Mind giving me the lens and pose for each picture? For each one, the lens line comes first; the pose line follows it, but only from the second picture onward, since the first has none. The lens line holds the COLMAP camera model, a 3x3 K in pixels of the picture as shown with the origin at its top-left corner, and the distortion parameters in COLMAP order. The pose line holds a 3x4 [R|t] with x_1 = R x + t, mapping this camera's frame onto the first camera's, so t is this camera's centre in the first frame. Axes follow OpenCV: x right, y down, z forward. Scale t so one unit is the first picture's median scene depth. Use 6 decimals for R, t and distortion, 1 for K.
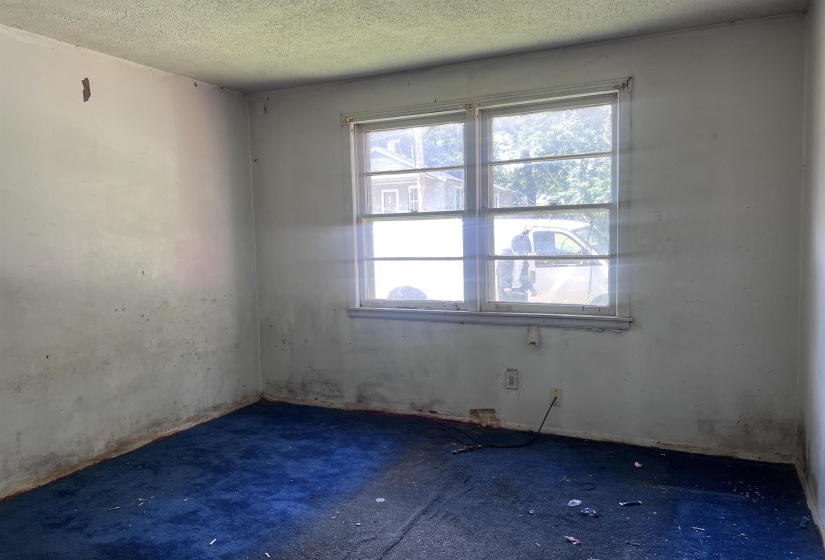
lens RADIAL K [[620.4, 0, 413.1], [0, 620.4, 296.6], [0, 0, 1]] dist [0.073335, -0.118718]
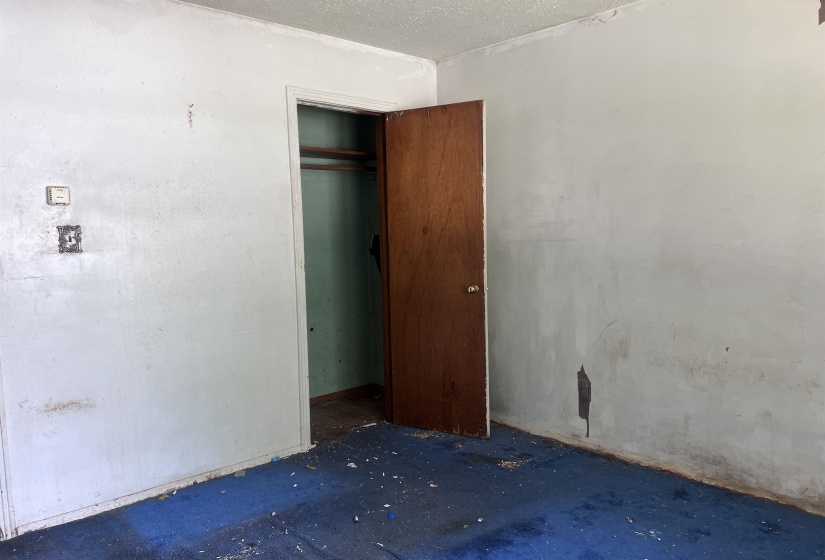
lens RADIAL K [[620.4, 0, 413.1], [0, 620.4, 296.6], [0, 0, 1]] dist [0.073335, -0.118718]
pose [[-0.380309, 0.133399, -0.915188, 0.379017], [-0.066329, 0.983061, 0.170855, -0.097370], [0.922478, 0.125681, -0.365019, 0.909267]]
